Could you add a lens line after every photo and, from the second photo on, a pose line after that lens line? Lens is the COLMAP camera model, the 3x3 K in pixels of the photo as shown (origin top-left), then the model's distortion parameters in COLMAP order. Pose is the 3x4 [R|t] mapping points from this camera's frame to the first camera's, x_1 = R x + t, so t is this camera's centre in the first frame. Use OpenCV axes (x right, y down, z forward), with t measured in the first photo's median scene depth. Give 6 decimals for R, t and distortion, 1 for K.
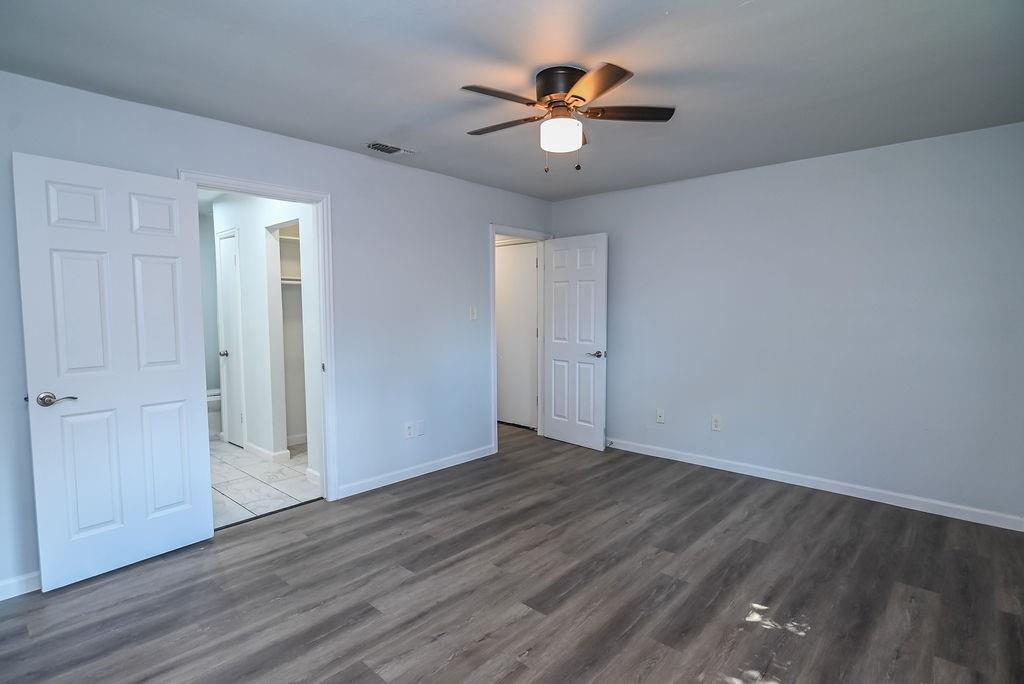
lens RADIAL K [[519.3, 0, 511.7], [0, 519.3, 342.8], [0, 0, 1]] dist [-0.014882, 0.004536]
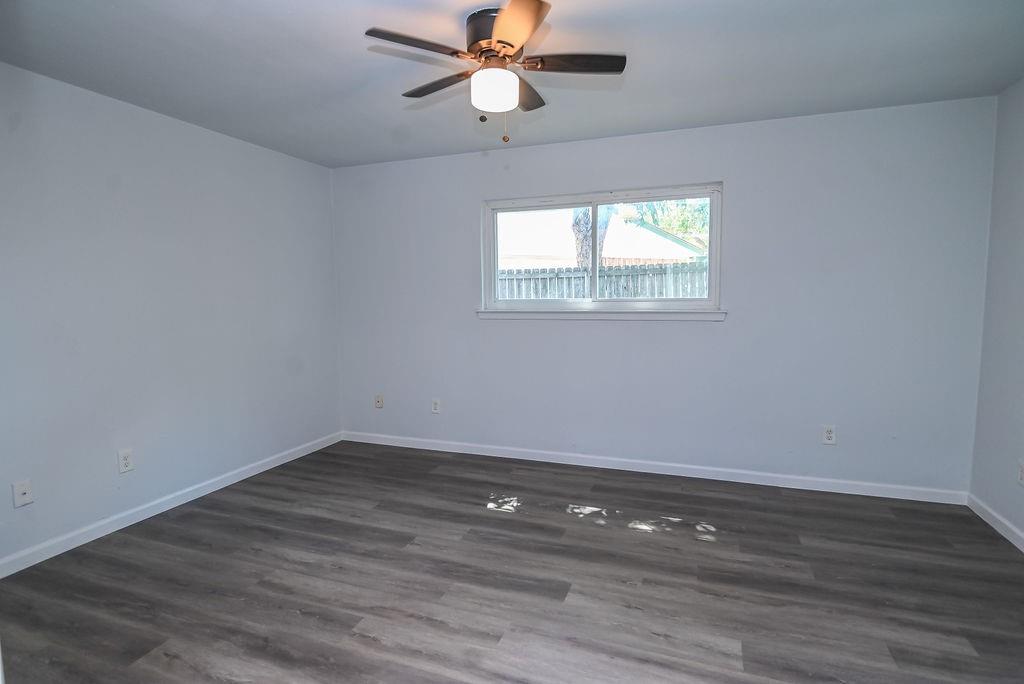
lens RADIAL K [[519.3, 0, 511.7], [0, 519.3, 341.8], [0, 0, 1]] dist [-0.014882, 0.004536]
pose [[-0.374642, -0.081744, 0.923559, -0.630855], [0.072051, 0.990527, 0.116899, -0.069970], [-0.924366, 0.110338, -0.365203, 1.113799]]
